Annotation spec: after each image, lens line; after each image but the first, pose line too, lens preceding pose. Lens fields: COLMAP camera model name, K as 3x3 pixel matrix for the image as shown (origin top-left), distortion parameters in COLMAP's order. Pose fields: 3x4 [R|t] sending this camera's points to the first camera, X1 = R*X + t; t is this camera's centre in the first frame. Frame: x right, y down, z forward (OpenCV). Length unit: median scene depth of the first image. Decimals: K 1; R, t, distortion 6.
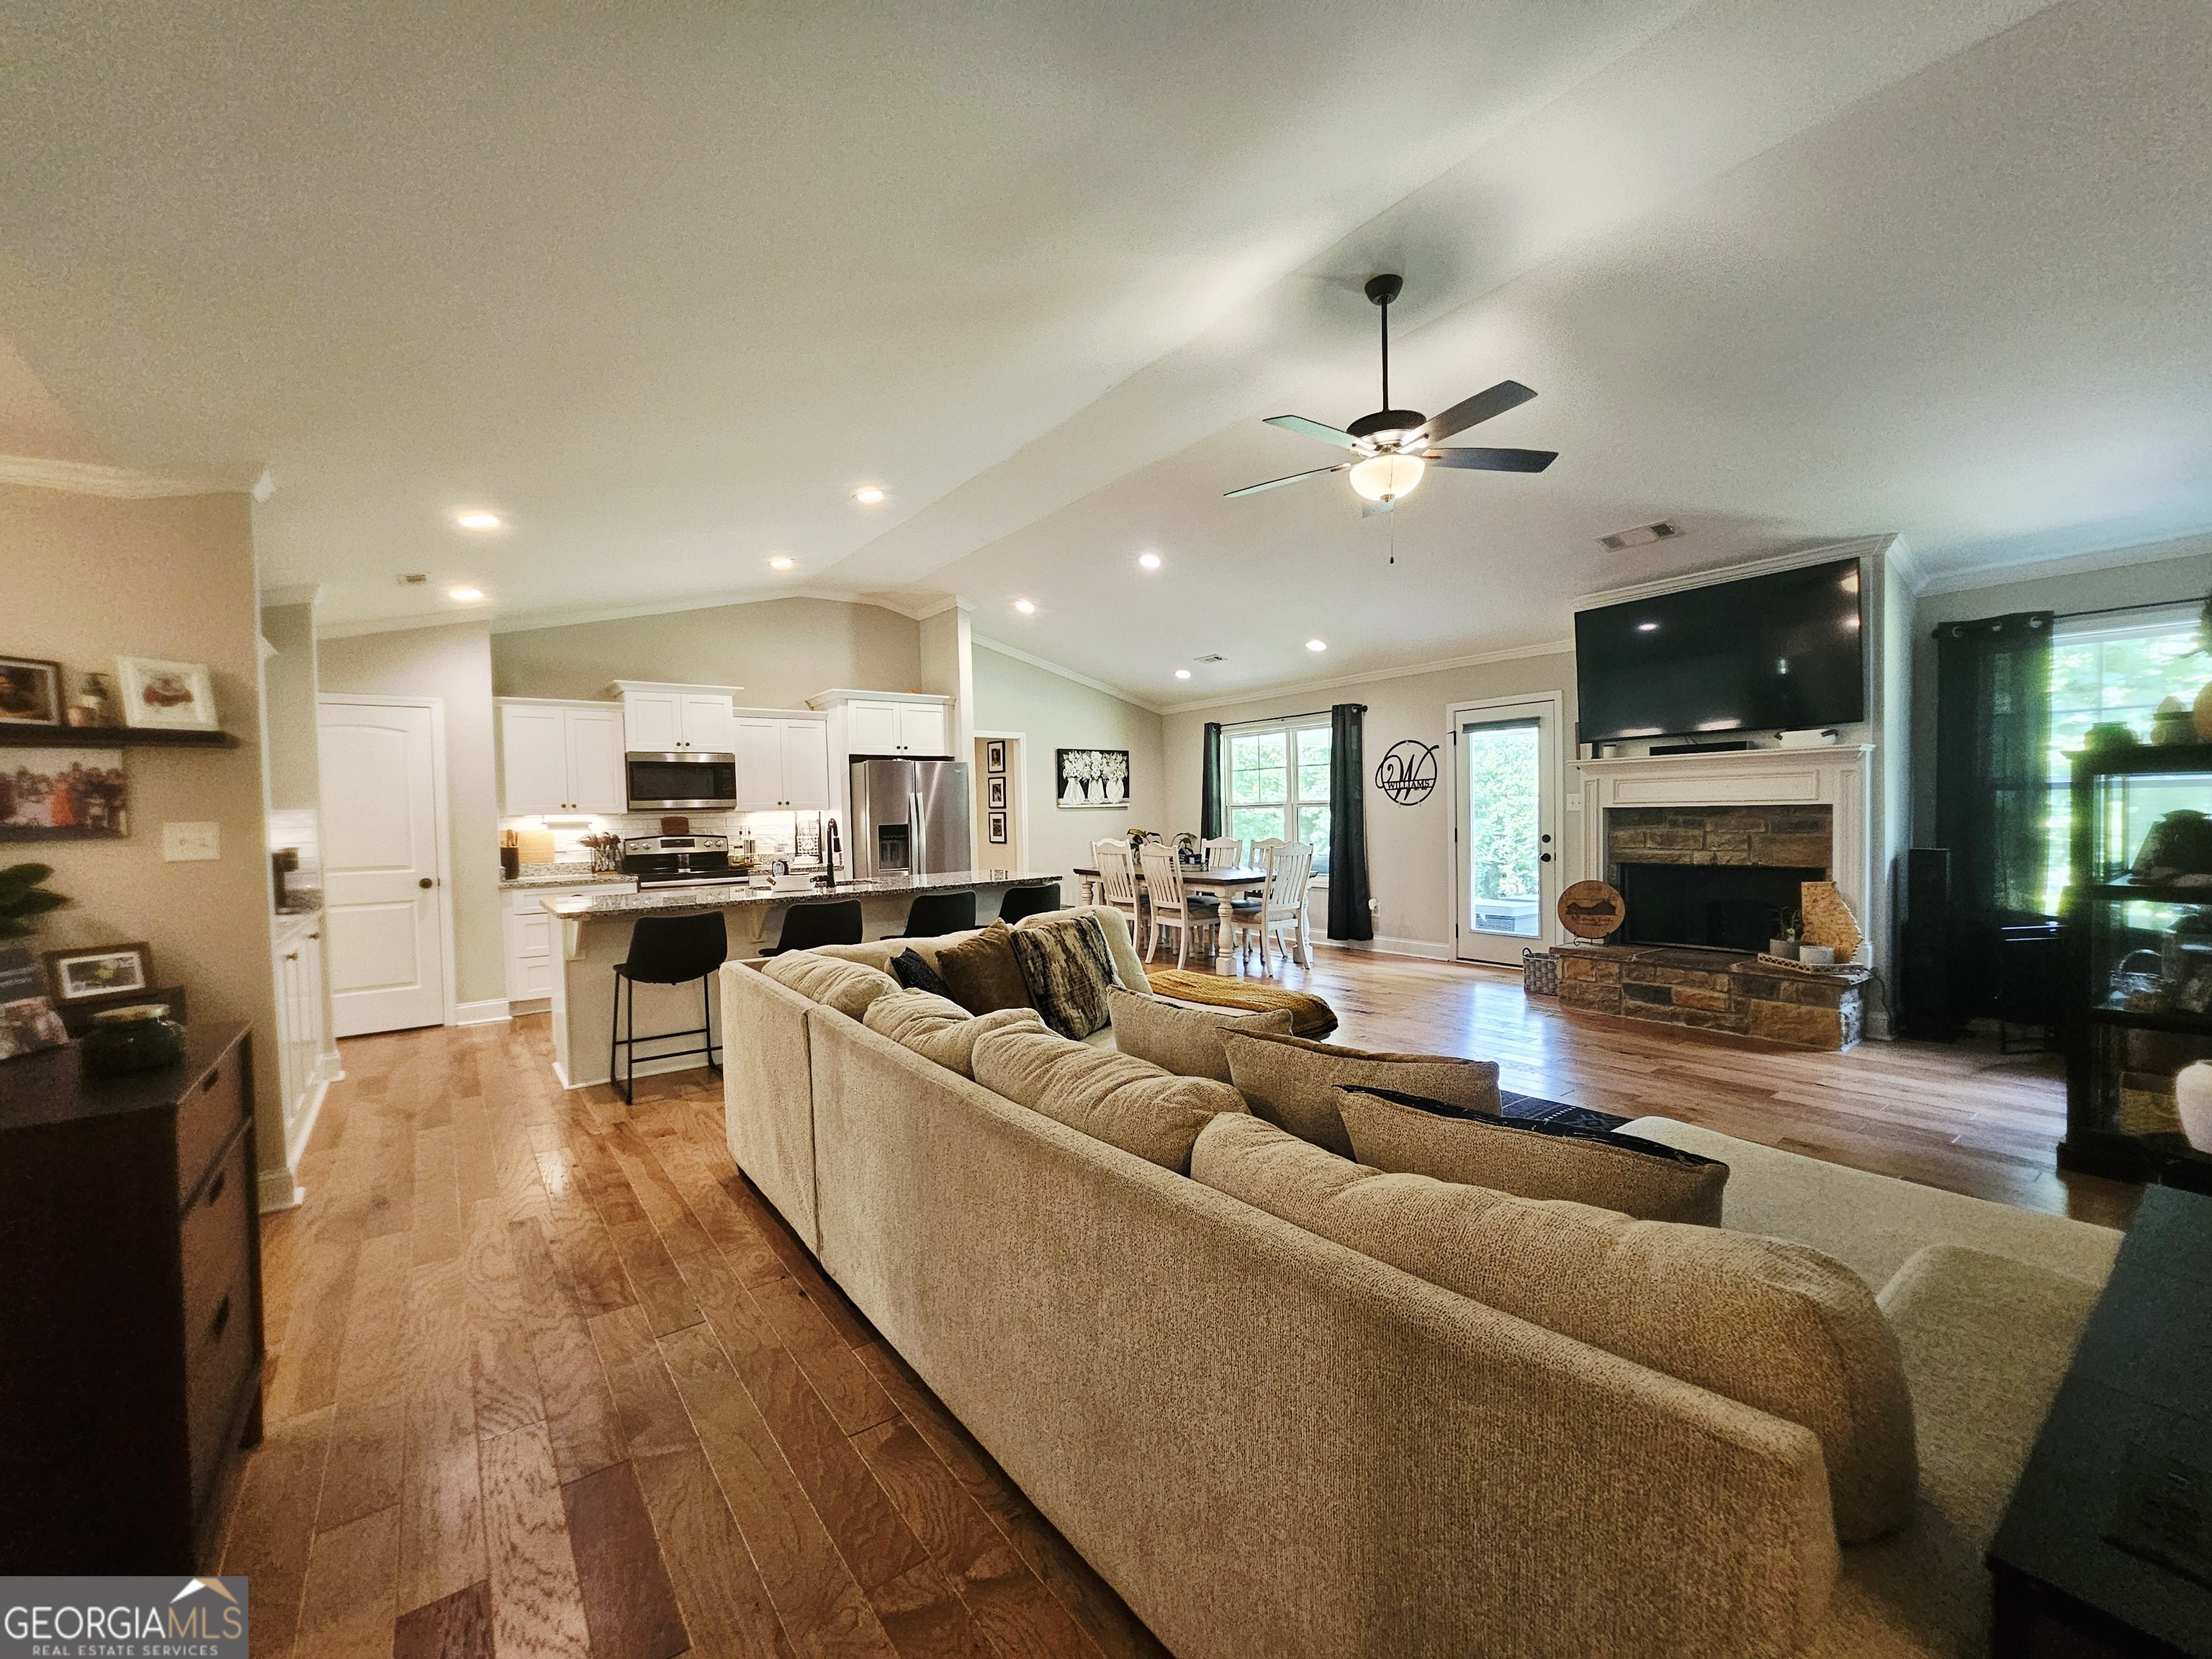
lens RADIAL K [[900.0, 0, 1108.7], [0, 900.0, 838.5], [0, 0, 1]] dist [-0.002075, -0.000289]
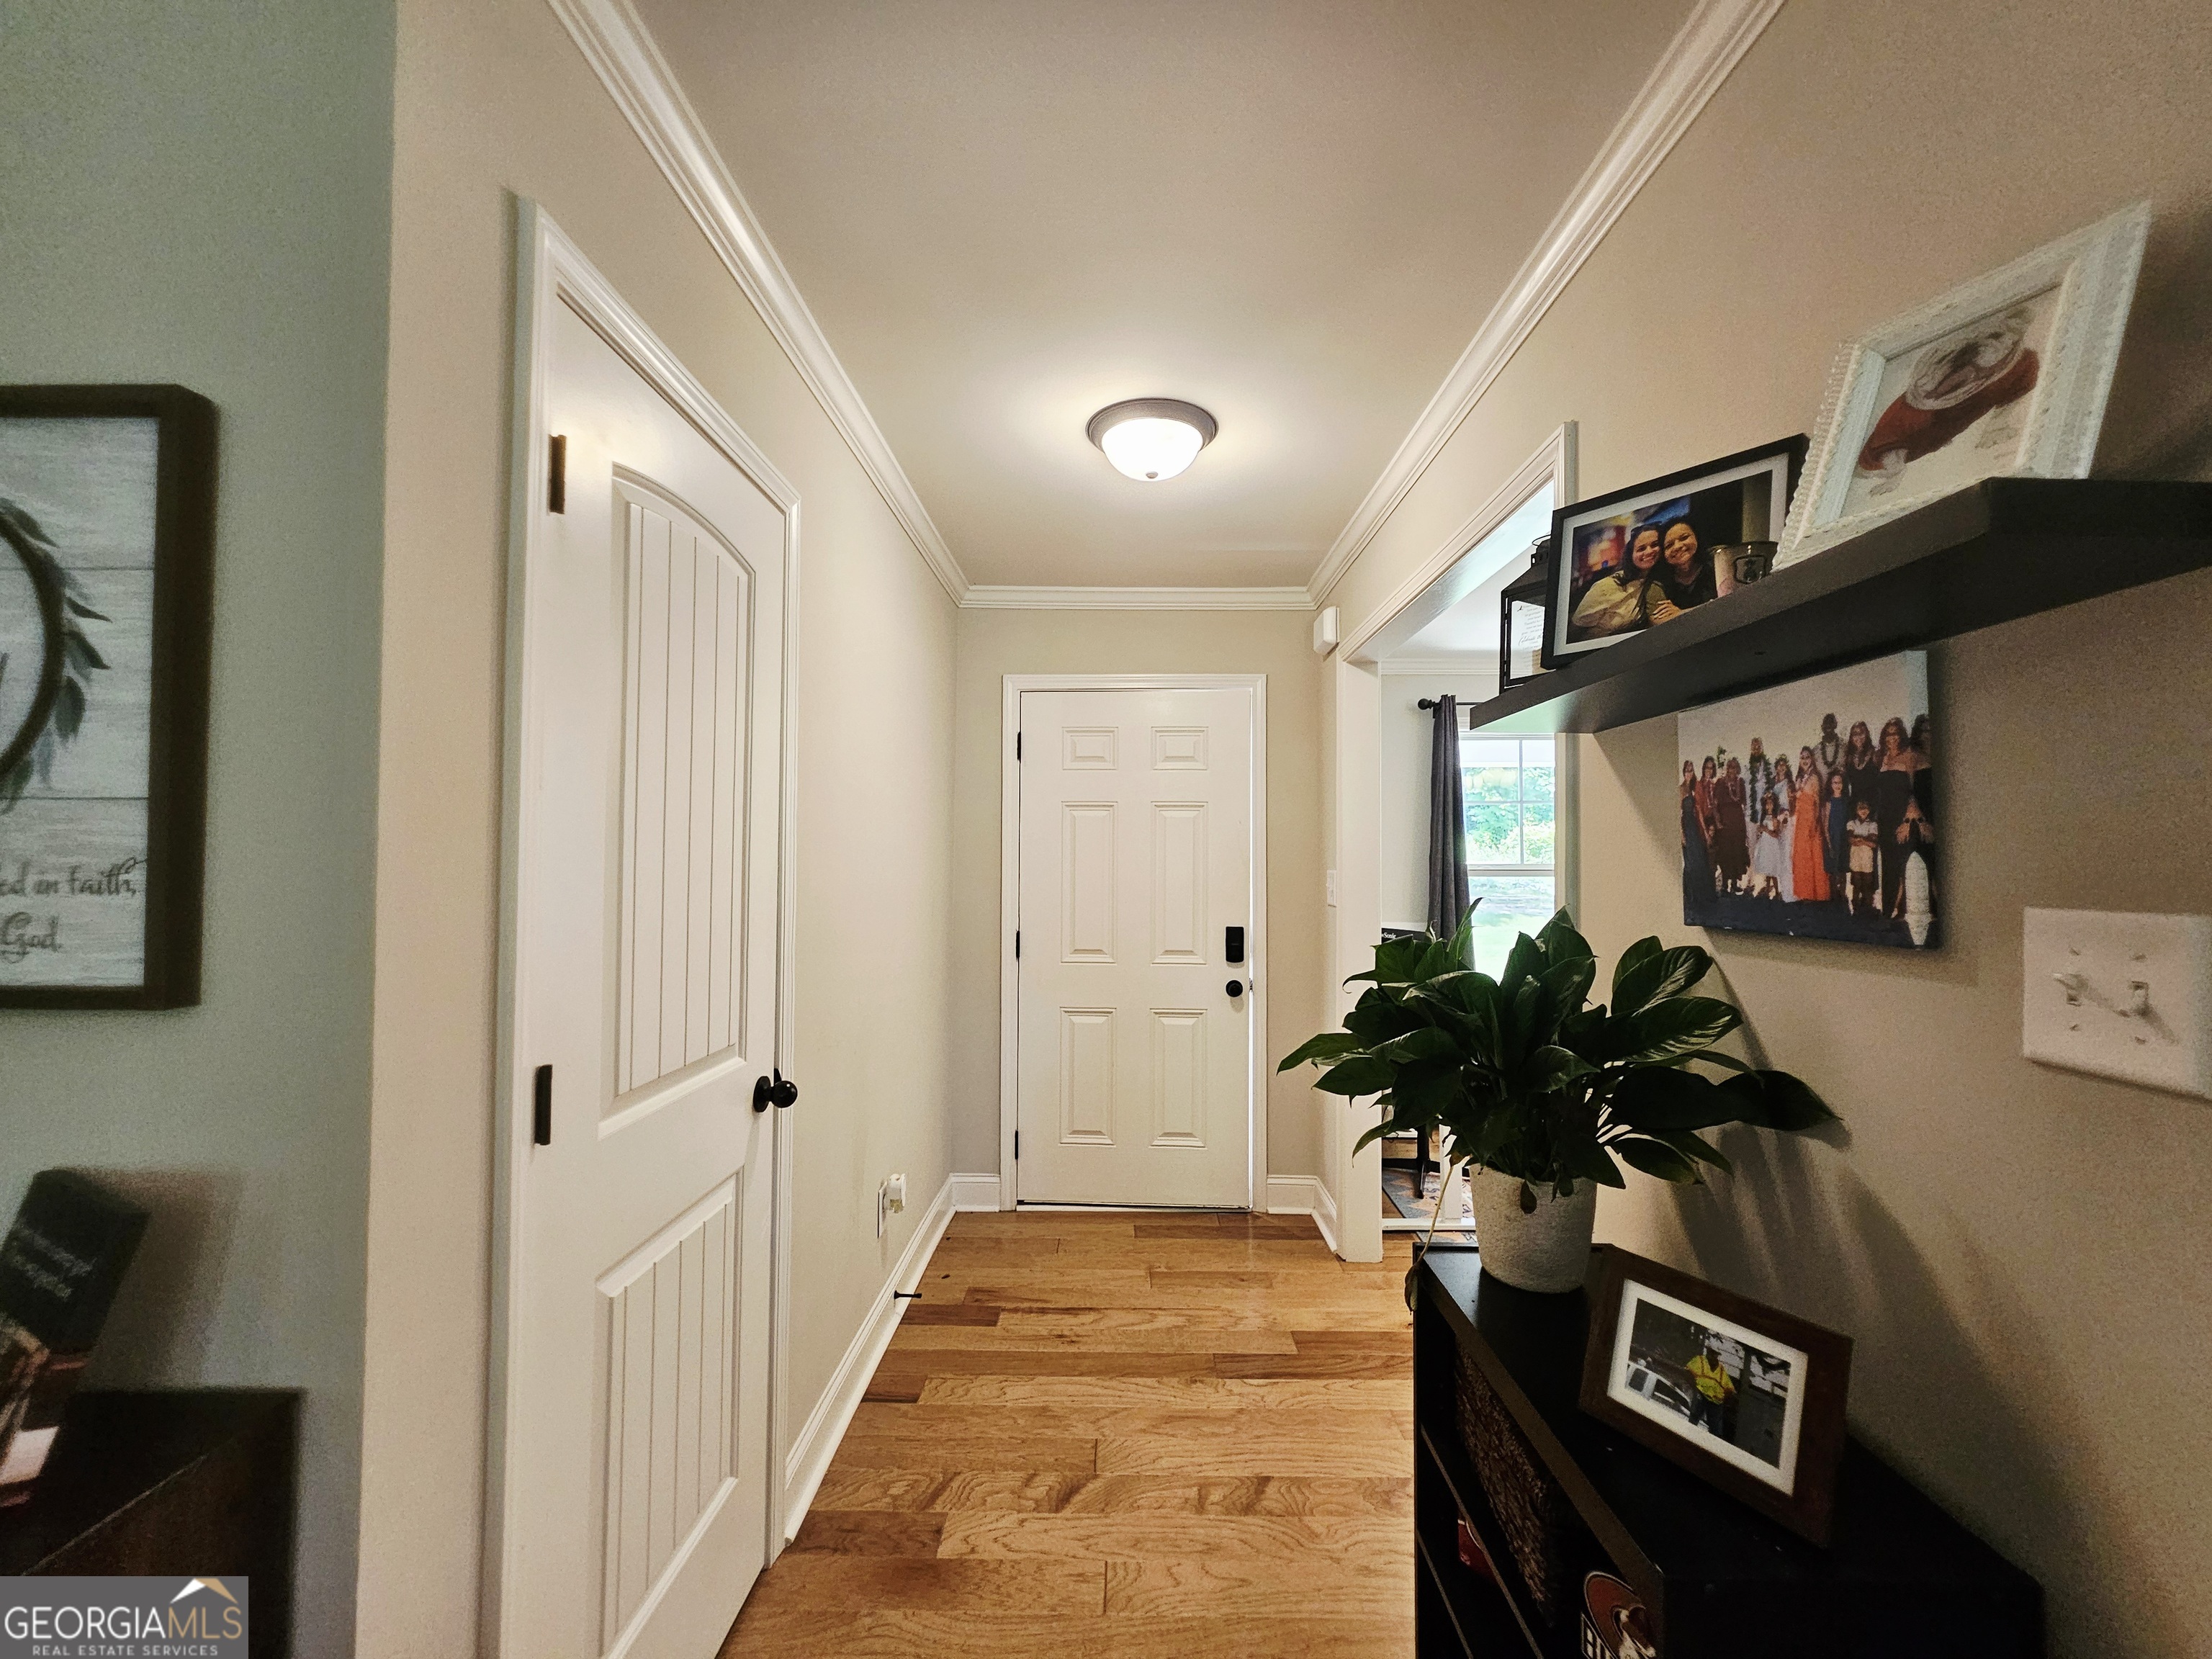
lens RADIAL K [[900.0, 0, 1108.7], [0, 900.0, 838.5], [0, 0, 1]] dist [-0.002075, -0.000289]
pose [[-0.614308, -0.002272, -0.789063, -0.283391], [-0.016710, 0.999809, 0.010130, -0.014615], [0.788890, 0.019408, -0.614228, 0.391543]]
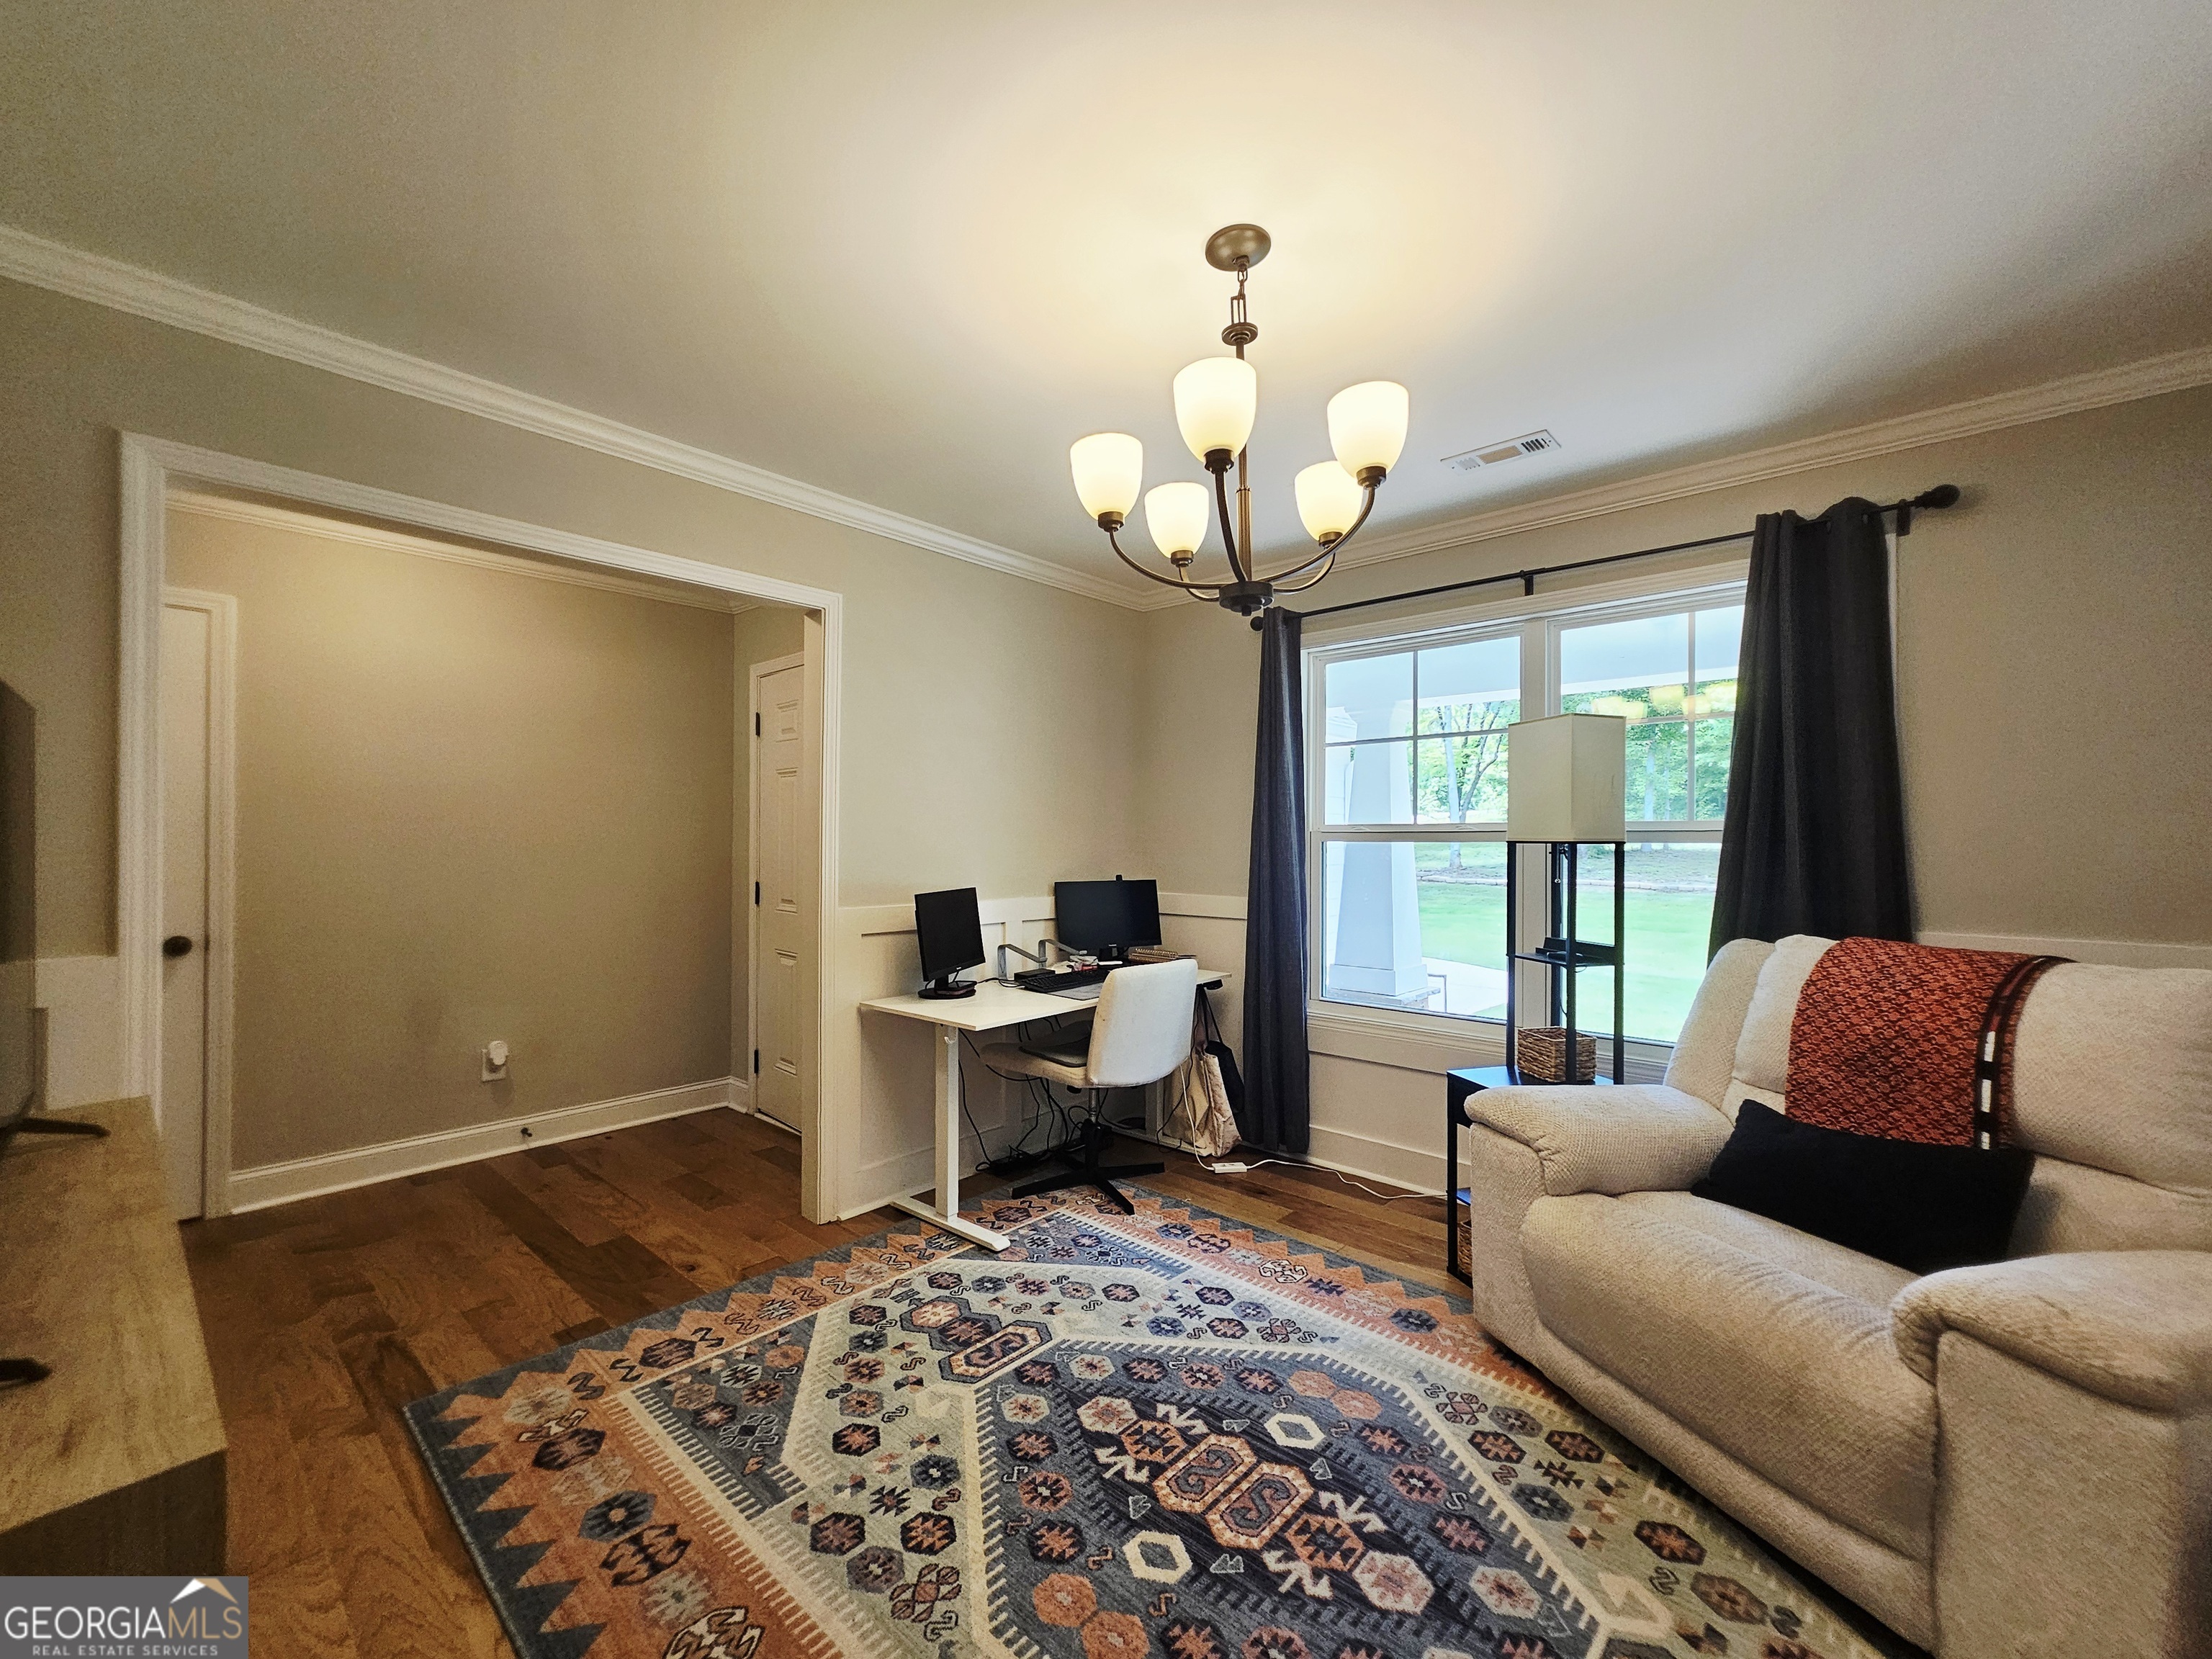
lens RADIAL K [[893.0, 0, 1103.4], [0, 893.0, 834.7], [0, 0, 1]] dist [-0.003879, -0.000225]
pose [[-0.979740, 0.014405, -0.199757, -0.759315], [0.008597, 0.999516, 0.029914, -0.003206], [0.200091, 0.027590, -0.979389, 0.667277]]
